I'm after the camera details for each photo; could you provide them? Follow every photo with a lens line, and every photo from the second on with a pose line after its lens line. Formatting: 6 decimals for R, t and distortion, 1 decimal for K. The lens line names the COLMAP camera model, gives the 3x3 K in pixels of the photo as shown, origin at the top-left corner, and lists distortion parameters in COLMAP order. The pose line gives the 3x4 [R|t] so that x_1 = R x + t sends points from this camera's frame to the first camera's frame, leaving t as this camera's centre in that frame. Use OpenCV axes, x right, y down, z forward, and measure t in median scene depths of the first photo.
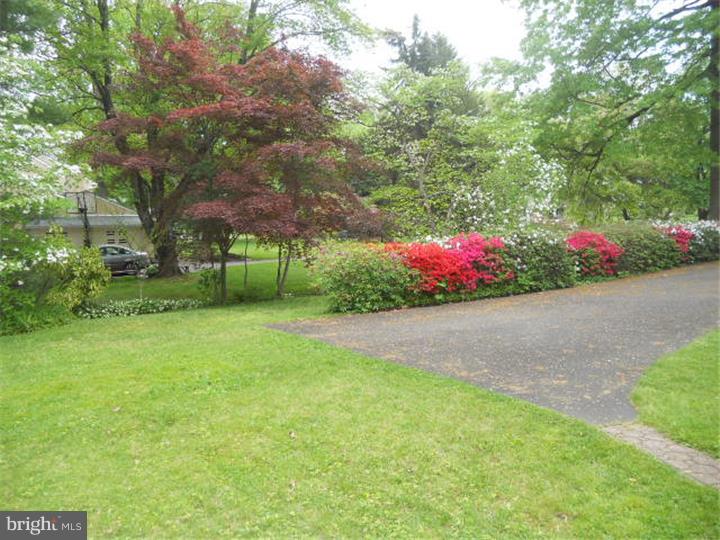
lens RADIAL K [[761.8, 0, 360.0], [0, 761.8, 270.0], [0, 0, 1]] dist [-0.154356, 0.019928]
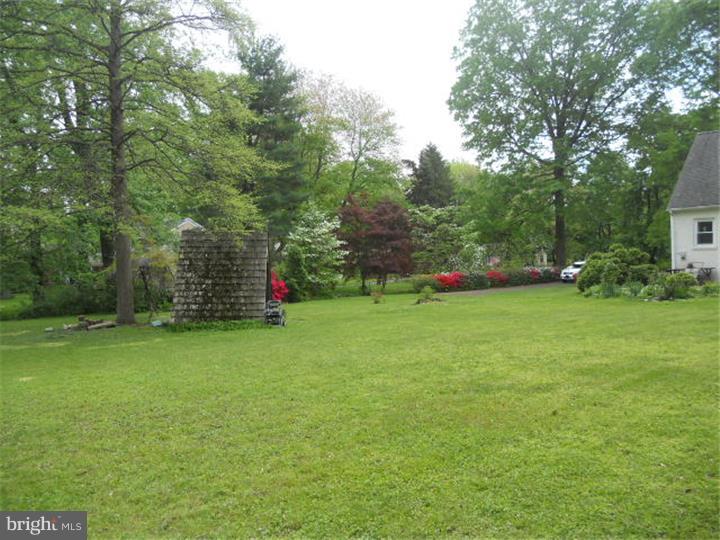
lens RADIAL K [[761.8, 0, 360.0], [0, 761.8, 270.0], [0, 0, 1]] dist [-0.154356, 0.019928]
pose [[0.999091, 0.012092, 0.040871, -0.322711], [-0.010594, 0.999271, -0.036675, 0.055963], [-0.041285, 0.036208, 0.998491, -1.837742]]
